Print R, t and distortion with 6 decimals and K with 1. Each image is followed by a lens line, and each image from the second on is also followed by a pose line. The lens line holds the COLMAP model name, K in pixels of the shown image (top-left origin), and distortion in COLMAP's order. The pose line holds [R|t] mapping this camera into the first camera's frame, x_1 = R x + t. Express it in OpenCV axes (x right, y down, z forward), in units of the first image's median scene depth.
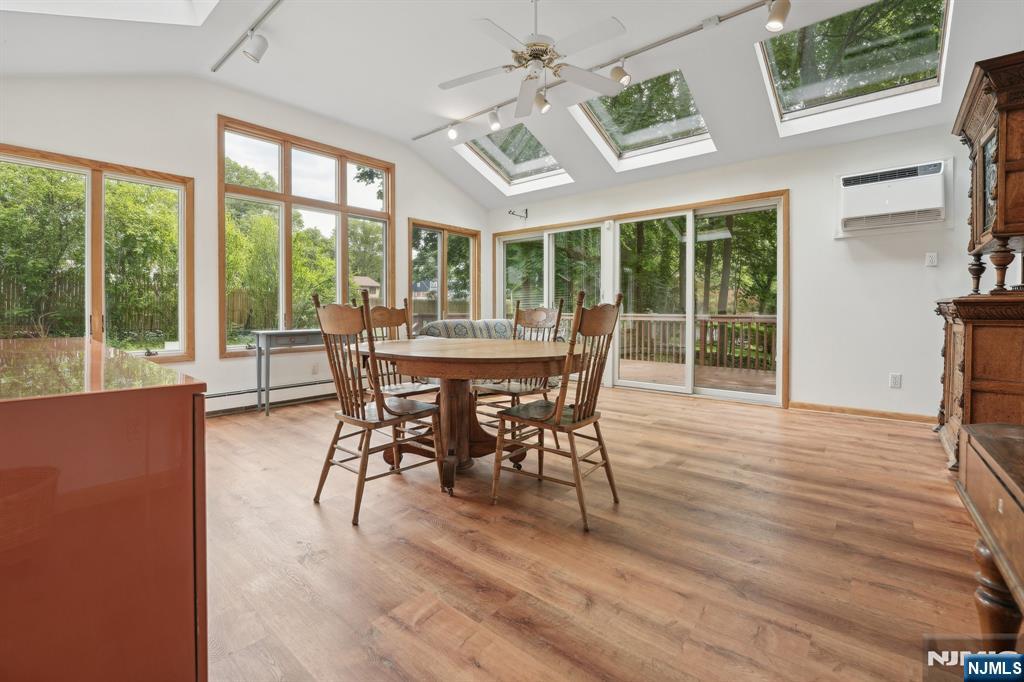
lens RADIAL K [[441.8, 0, 511.0], [0, 441.8, 309.8], [0, 0, 1]] dist [-0.017633, -0.000201]
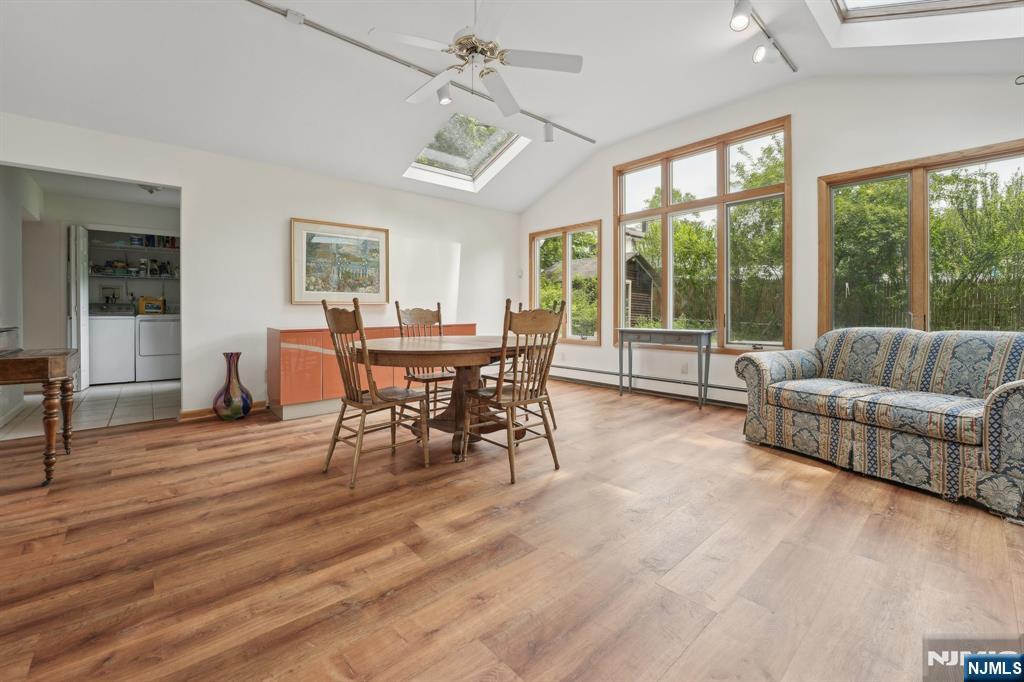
lens RADIAL K [[428.7, 0, 515.1], [0, 428.7, 329.2], [0, 0, 1]] dist [-0.030653, 0.000115]
pose [[-0.131759, 0.041596, -0.990409, 1.272294], [-0.000005, 0.999119, 0.041963, -0.002273], [0.991282, 0.005534, -0.131643, 1.606103]]
